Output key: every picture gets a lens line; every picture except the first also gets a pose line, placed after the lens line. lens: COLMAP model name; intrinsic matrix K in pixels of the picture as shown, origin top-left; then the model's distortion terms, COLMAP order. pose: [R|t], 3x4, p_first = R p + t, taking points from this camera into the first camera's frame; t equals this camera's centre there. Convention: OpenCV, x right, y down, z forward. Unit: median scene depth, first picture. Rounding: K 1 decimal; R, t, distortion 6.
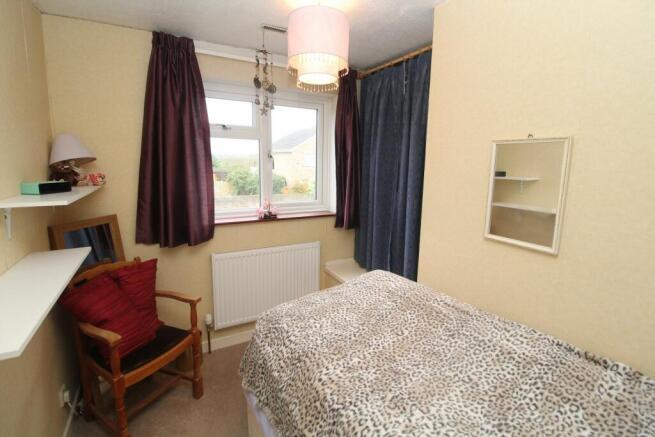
lens RADIAL K [[305.0, 0, 327.1], [0, 305.0, 212.6], [0, 0, 1]] dist [0.001633, -0.009568]
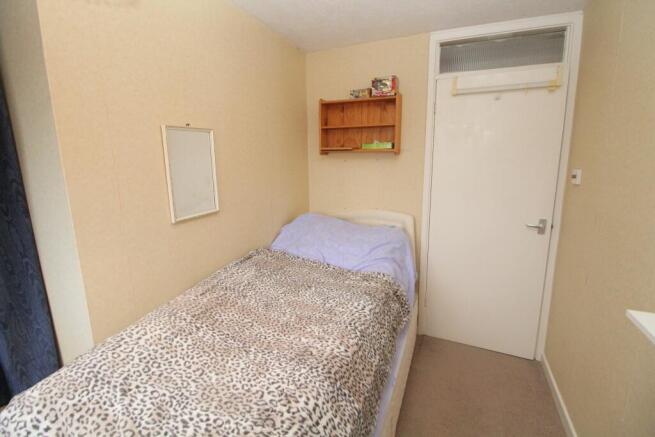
lens RADIAL K [[305.0, 0, 327.1], [0, 305.0, 212.6], [0, 0, 1]] dist [0.001633, -0.009568]
pose [[-0.608434, -0.135365, 0.781975, -0.636548], [0.184505, 0.934218, 0.305278, -0.183881], [-0.771859, 0.330020, -0.543434, 1.284618]]
